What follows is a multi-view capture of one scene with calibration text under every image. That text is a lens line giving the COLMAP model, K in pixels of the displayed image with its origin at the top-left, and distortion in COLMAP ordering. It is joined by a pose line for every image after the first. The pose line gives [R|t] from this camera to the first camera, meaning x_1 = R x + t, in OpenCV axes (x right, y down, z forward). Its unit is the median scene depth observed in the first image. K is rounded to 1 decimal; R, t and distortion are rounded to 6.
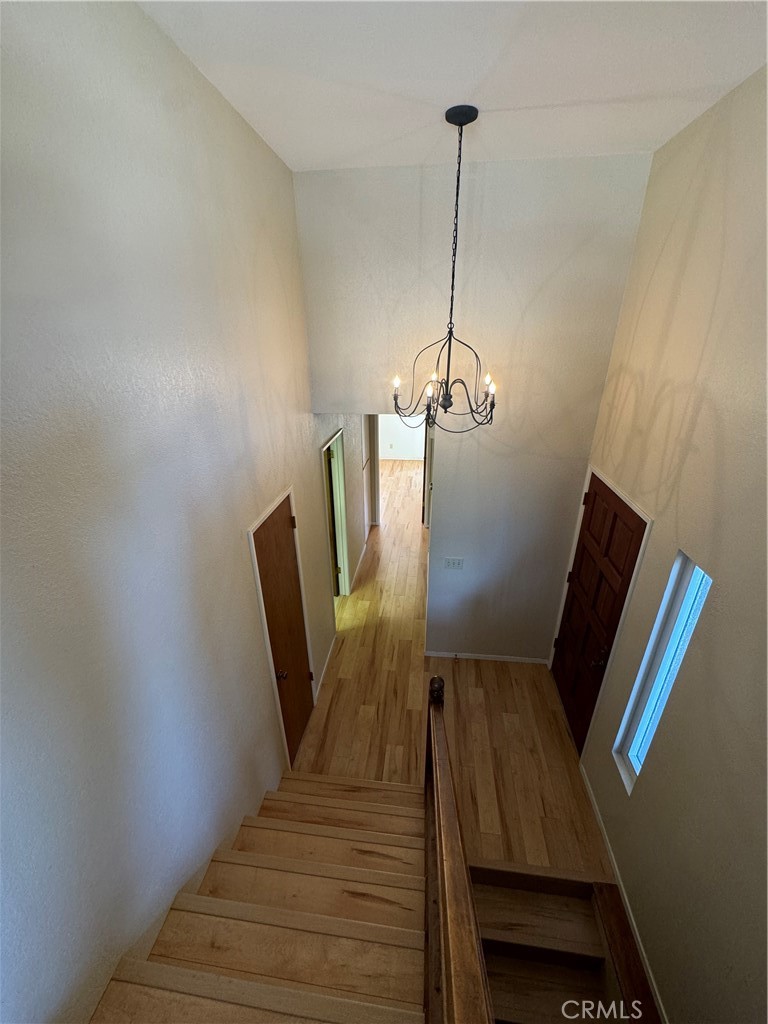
lens RADIAL K [[406.2, 0, 382.1], [0, 406.2, 512.2], [0, 0, 1]] dist [-0.005653, 0.000781]
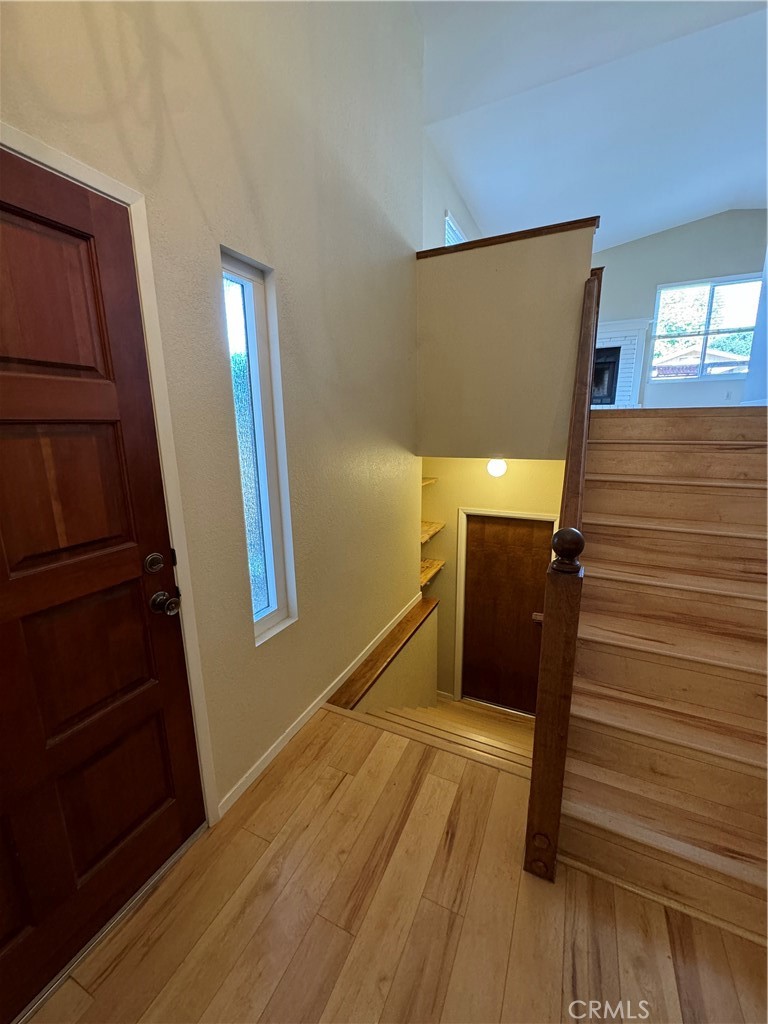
lens RADIAL K [[406.2, 0, 385.2], [0, 406.2, 510.7], [0, 0, 1]] dist [-0.005653, 0.000781]
pose [[-0.948994, -0.039207, 0.312848, 0.153724], [0.154535, 0.807045, 0.569910, 0.070891], [-0.274827, 0.589187, -0.759822, 1.122604]]
